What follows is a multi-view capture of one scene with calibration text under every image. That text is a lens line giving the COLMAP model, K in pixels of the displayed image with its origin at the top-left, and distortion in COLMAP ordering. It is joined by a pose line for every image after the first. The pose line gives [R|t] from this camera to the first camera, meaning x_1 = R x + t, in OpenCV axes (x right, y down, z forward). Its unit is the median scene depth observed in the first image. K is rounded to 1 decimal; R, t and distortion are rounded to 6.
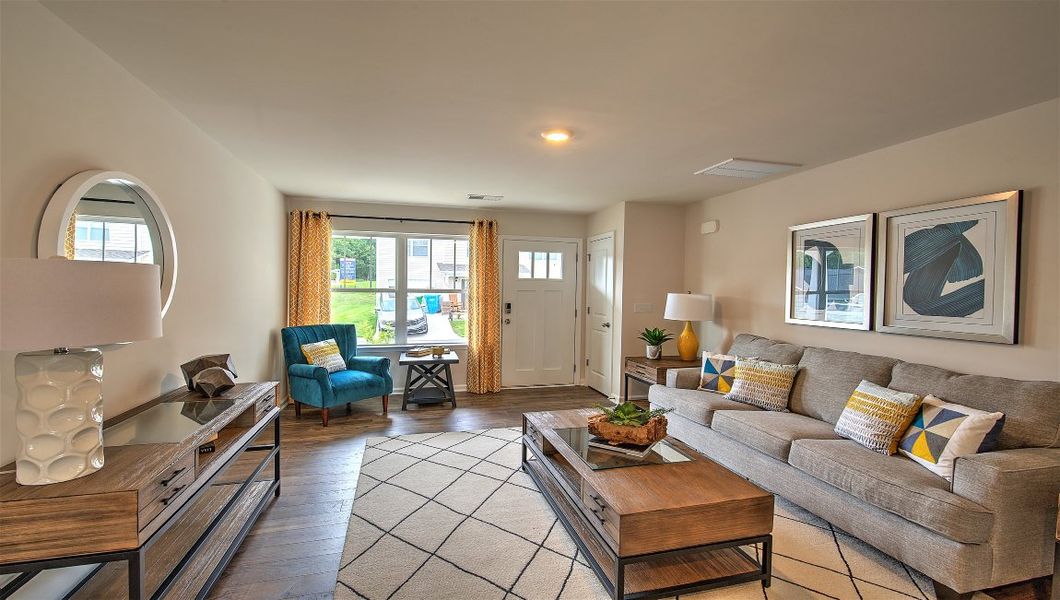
lens RADIAL K [[471.1, 0, 530.0], [0, 471.1, 300.0], [0, 0, 1]] dist [-0.000484, -0.000126]
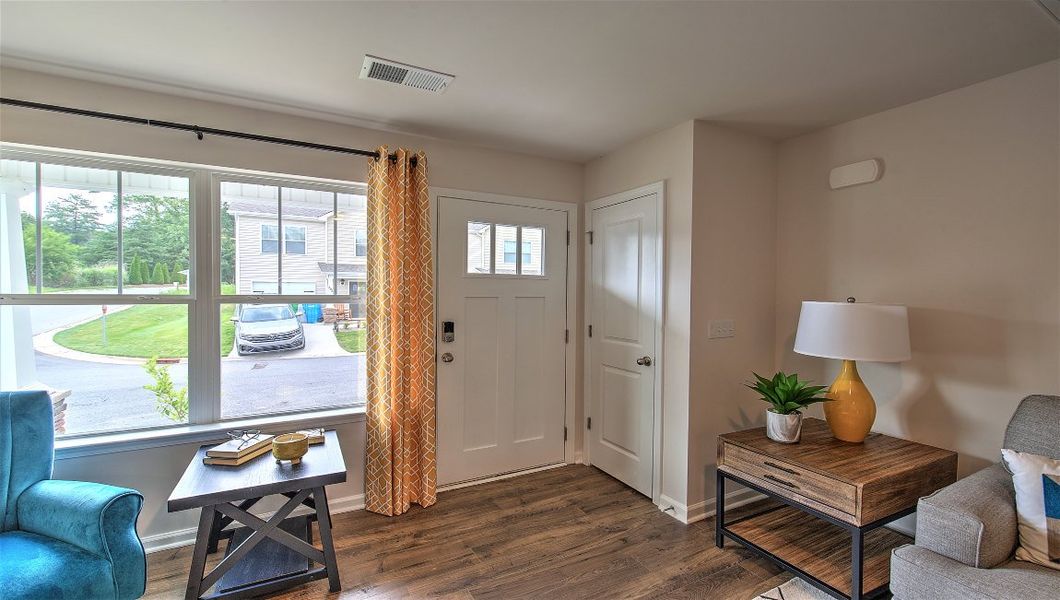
lens RADIAL K [[442.5, 0, 522.3], [0, 442.5, 298.8], [0, 0, 1]] dist [-0.000829, -0.000265]
pose [[0.973879, -0.009260, 0.226881, -0.080009], [0.010998, 0.999919, -0.006398, -0.014890], [-0.226803, 0.008726, 0.973902, 0.534587]]
